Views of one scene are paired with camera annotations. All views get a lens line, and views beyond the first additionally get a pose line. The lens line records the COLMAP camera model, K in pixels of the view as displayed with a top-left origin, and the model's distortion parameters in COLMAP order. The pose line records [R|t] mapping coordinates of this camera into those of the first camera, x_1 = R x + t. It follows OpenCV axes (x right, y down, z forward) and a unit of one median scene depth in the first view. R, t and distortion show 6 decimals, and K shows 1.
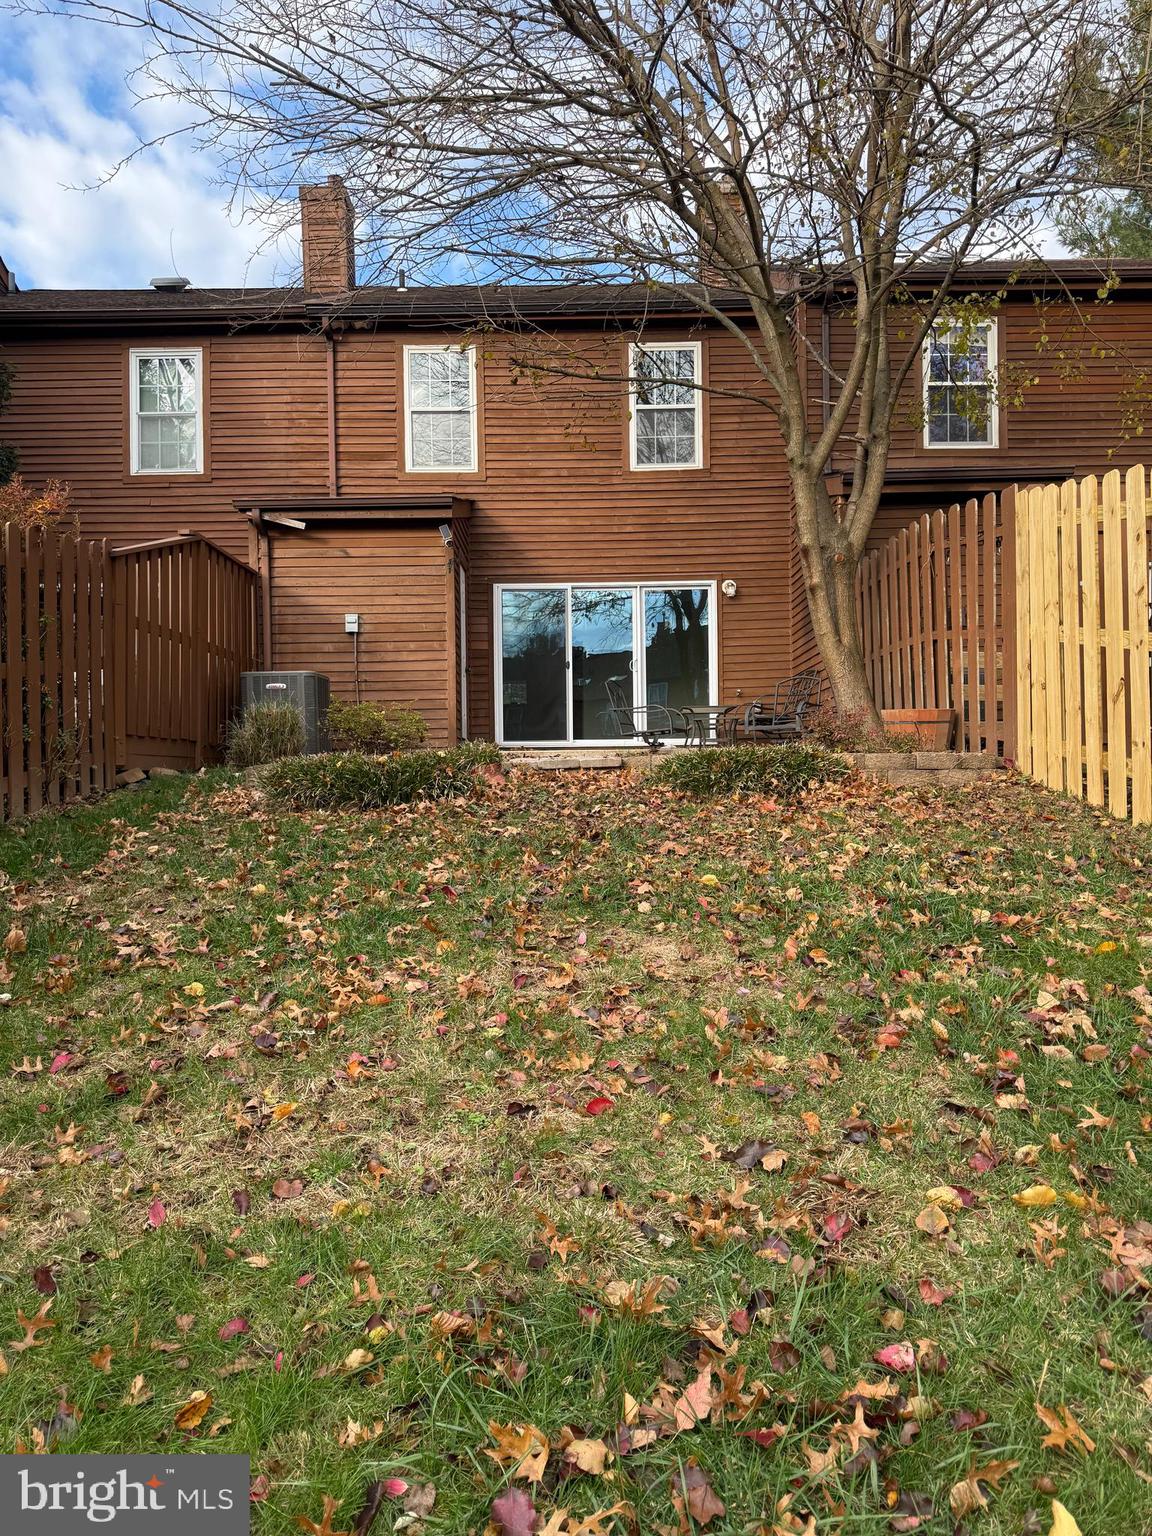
lens RADIAL K [[1050.2, 0, 576.0], [0, 1050.2, 768.0], [0, 0, 1]] dist [0.079079, -0.162754]
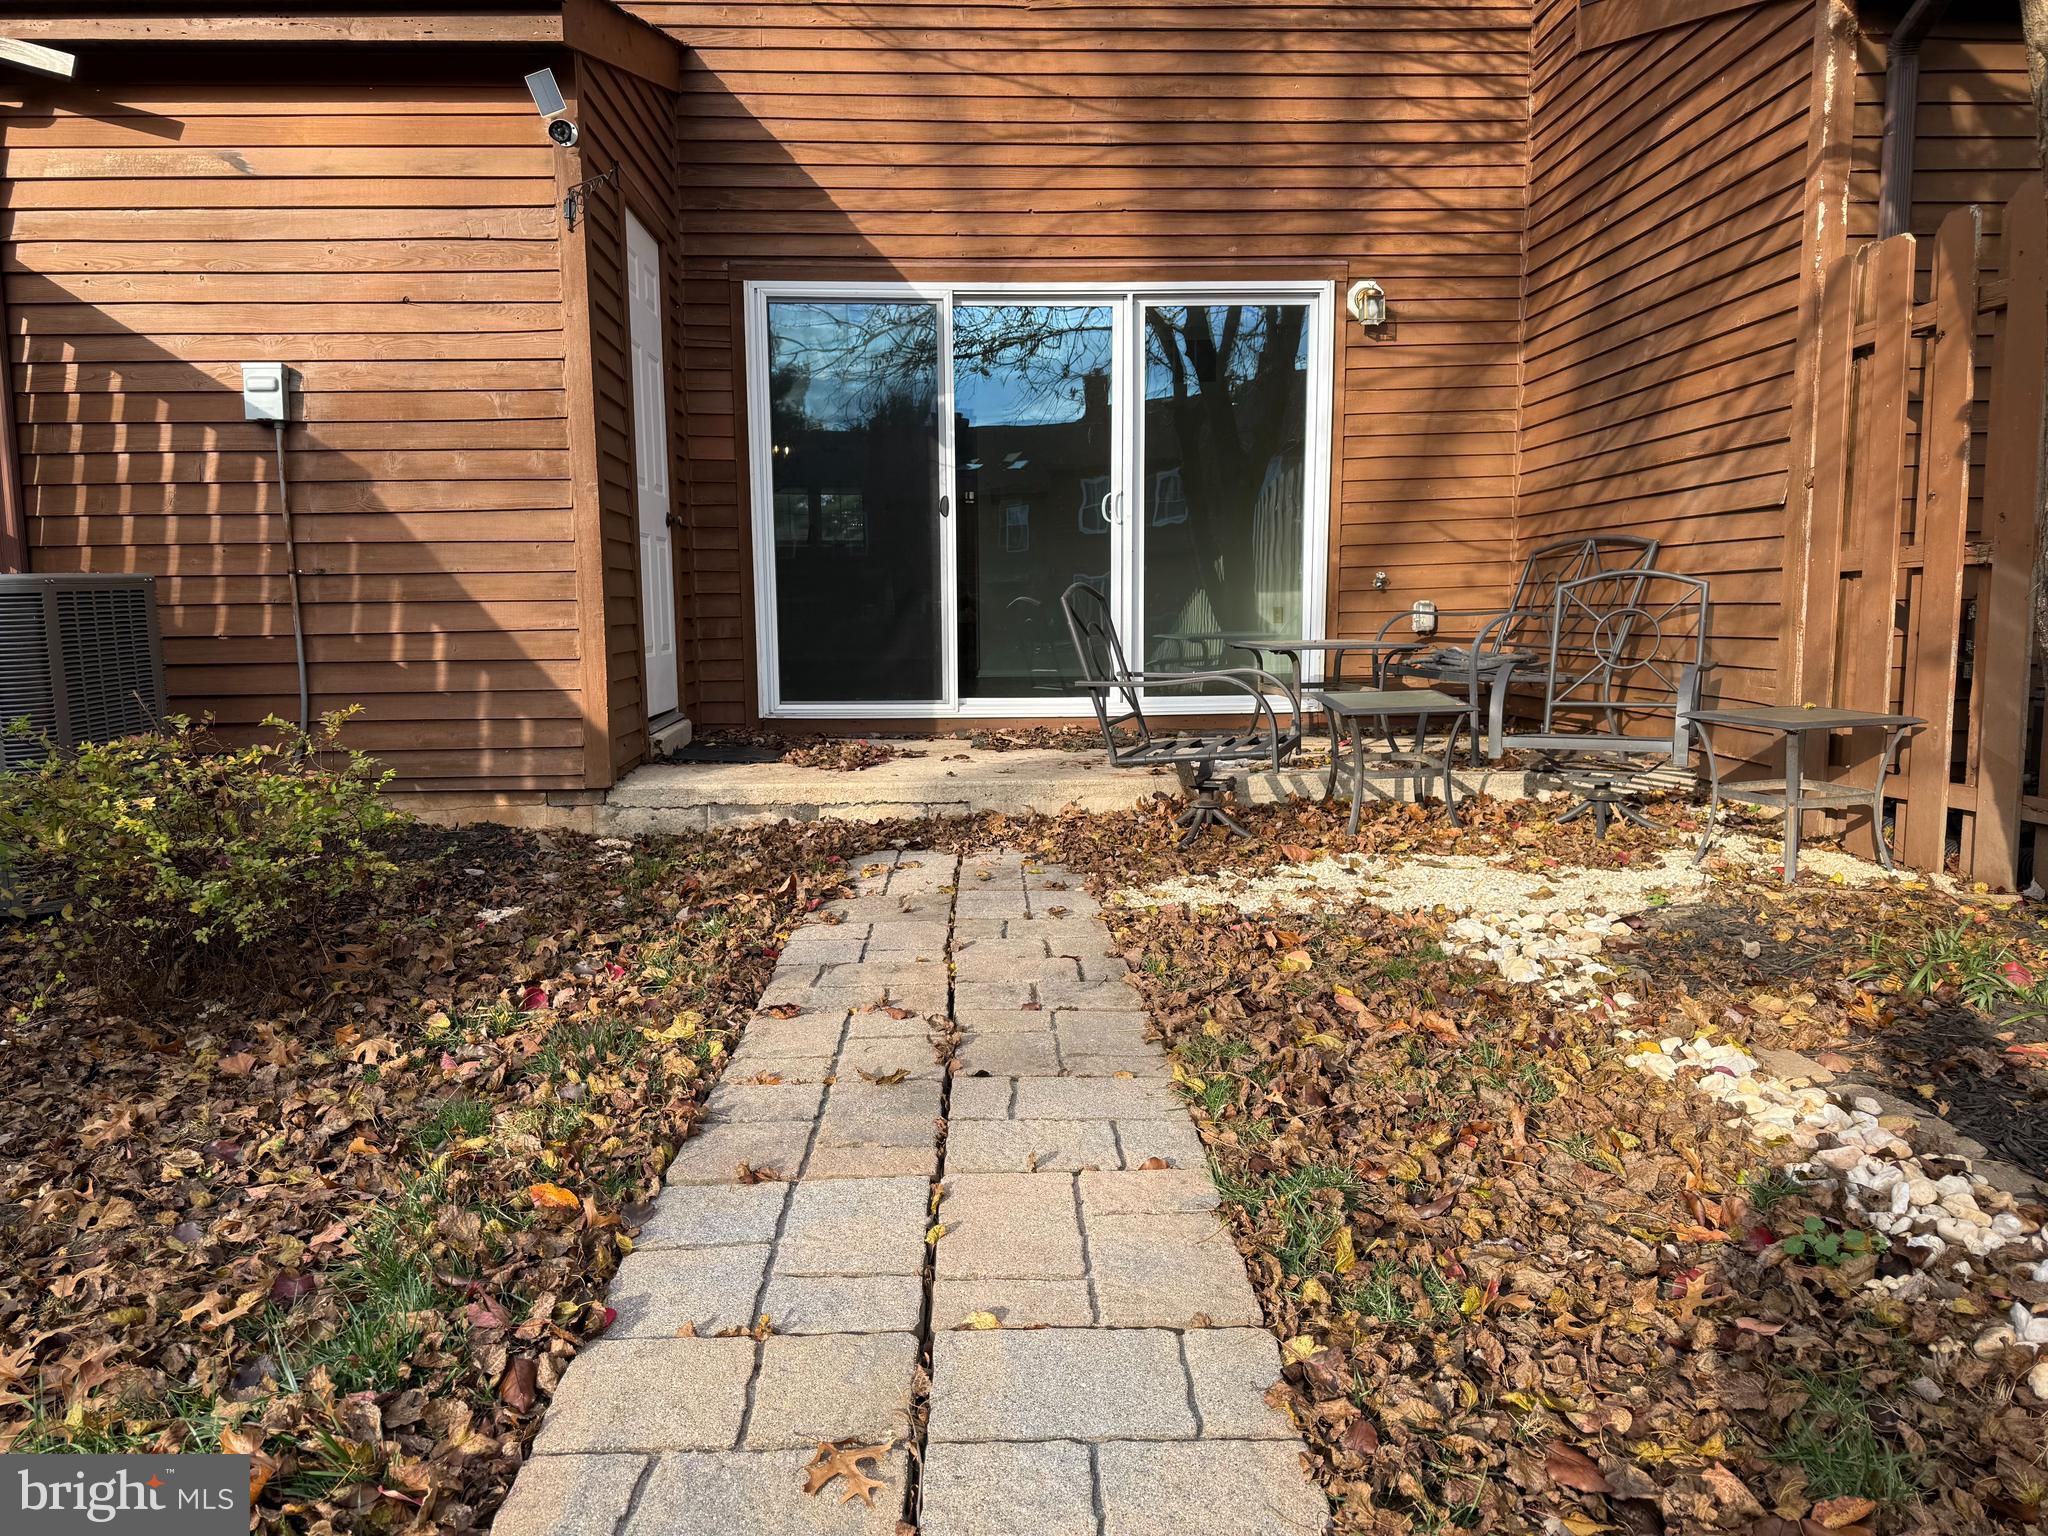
lens RADIAL K [[1425.9, 0, 1024.0], [0, 1425.9, 768.0], [0, 0, 1]] dist [0.070491, -0.101529]
pose [[0.998967, -0.000770, 0.045442, -0.003867], [-0.005194, 0.991371, 0.130982, -0.126364], [-0.045151, -0.131082, 0.990343, 0.824961]]
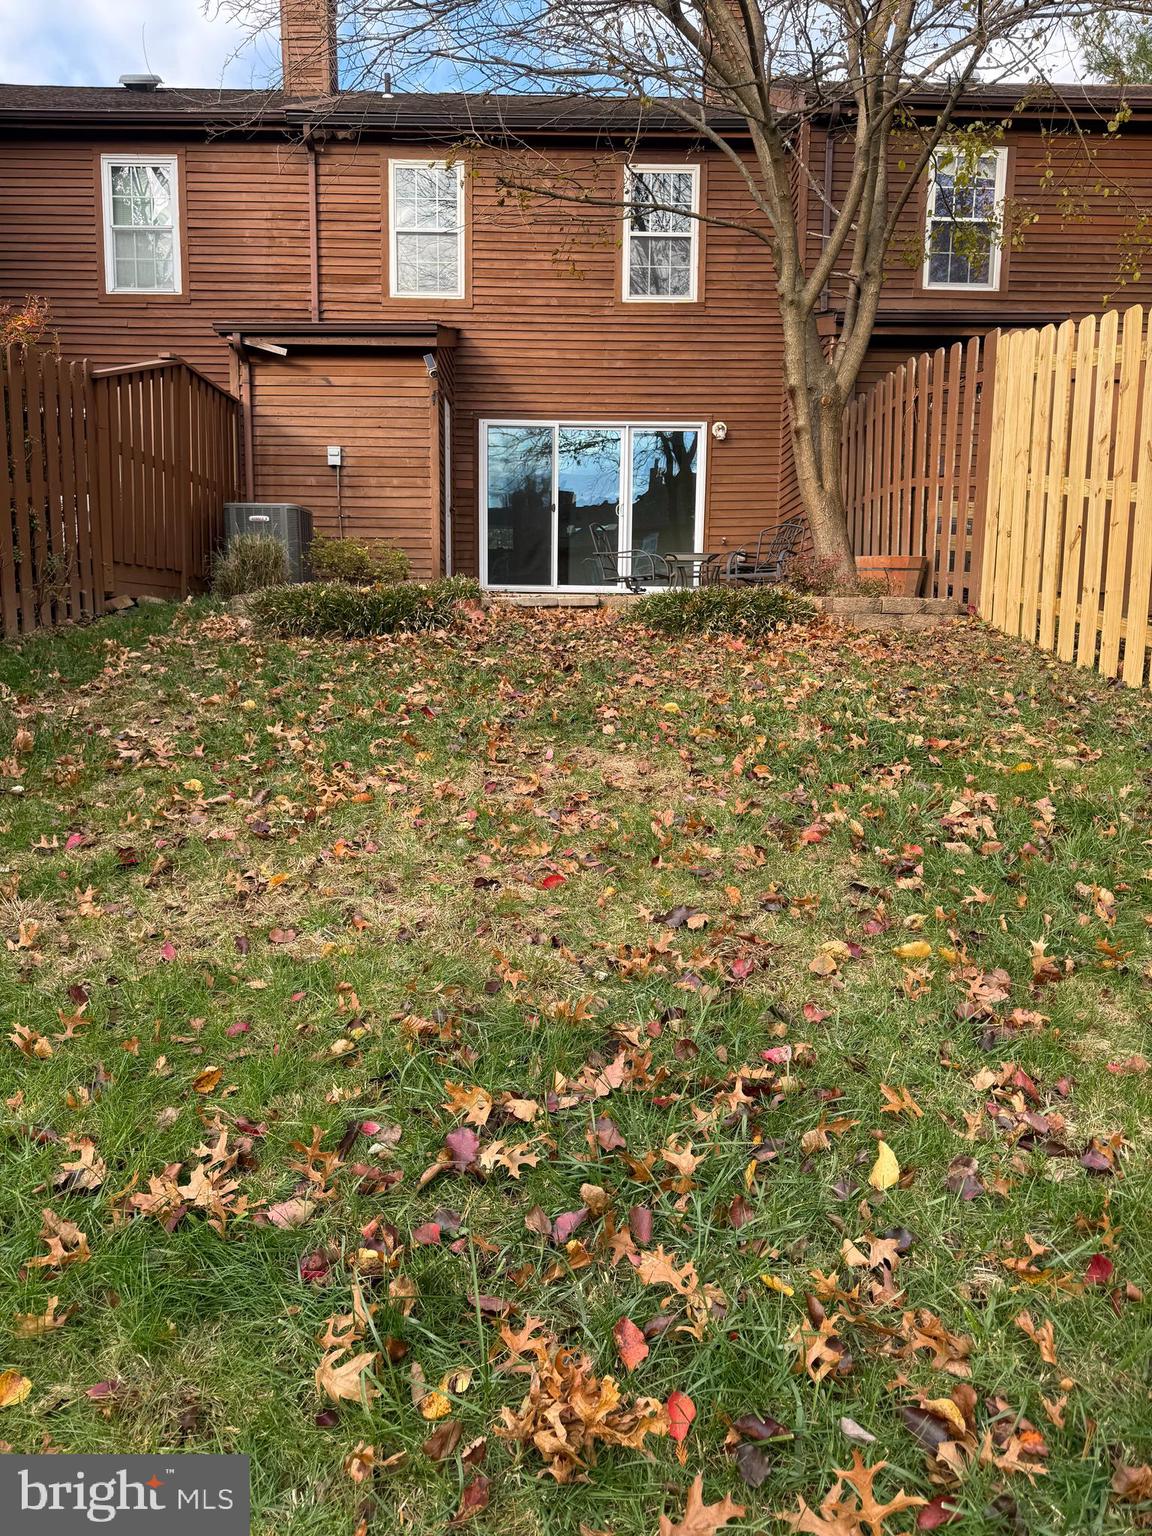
lens RADIAL K [[1069.5, 0, 572.7], [0, 1069.5, 769.6], [0, 0, 1]] dist [0.070491, -0.101529]
pose [[0.999645, 0.025262, 0.008474, 0.015561], [-0.026164, 0.990818, 0.132646, 0.022643], [-0.005045, -0.132821, 0.991127, -0.071624]]
